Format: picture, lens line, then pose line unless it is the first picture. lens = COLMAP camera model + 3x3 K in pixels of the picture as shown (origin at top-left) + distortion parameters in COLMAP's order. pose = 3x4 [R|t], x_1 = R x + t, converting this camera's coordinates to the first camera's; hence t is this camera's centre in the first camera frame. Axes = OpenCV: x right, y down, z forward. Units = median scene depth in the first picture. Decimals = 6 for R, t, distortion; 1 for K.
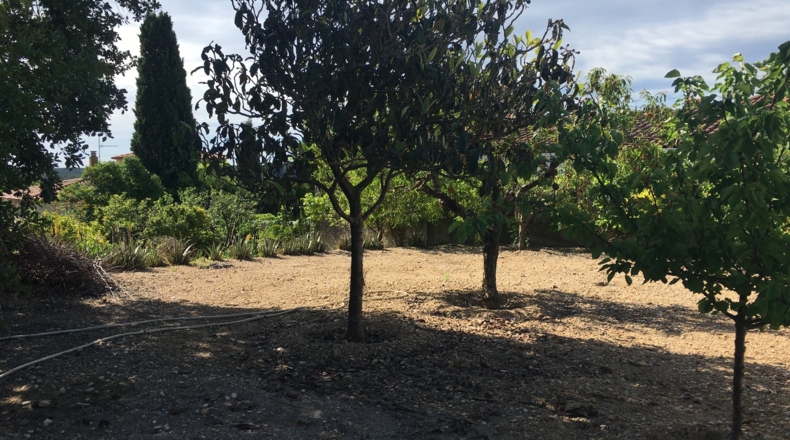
lens RADIAL K [[693.1, 0, 393.2], [0, 693.1, 218.8], [0, 0, 1]] dist [0.003520, -0.004285]
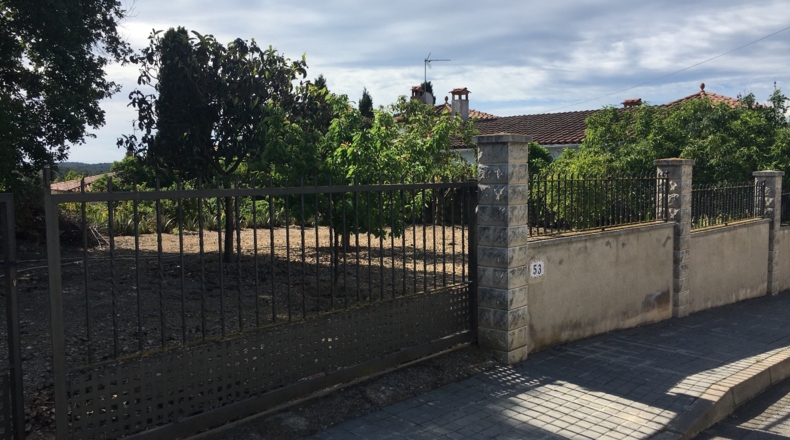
lens RADIAL K [[693.1, 0, 396.7], [0, 693.1, 220.1], [0, 0, 1]] dist [0.003520, -0.004285]
pose [[0.998298, 0.001826, -0.058297, 0.316569], [-0.001166, 0.999935, 0.011358, 0.035570], [0.058314, -0.011270, 0.998235, -0.453019]]
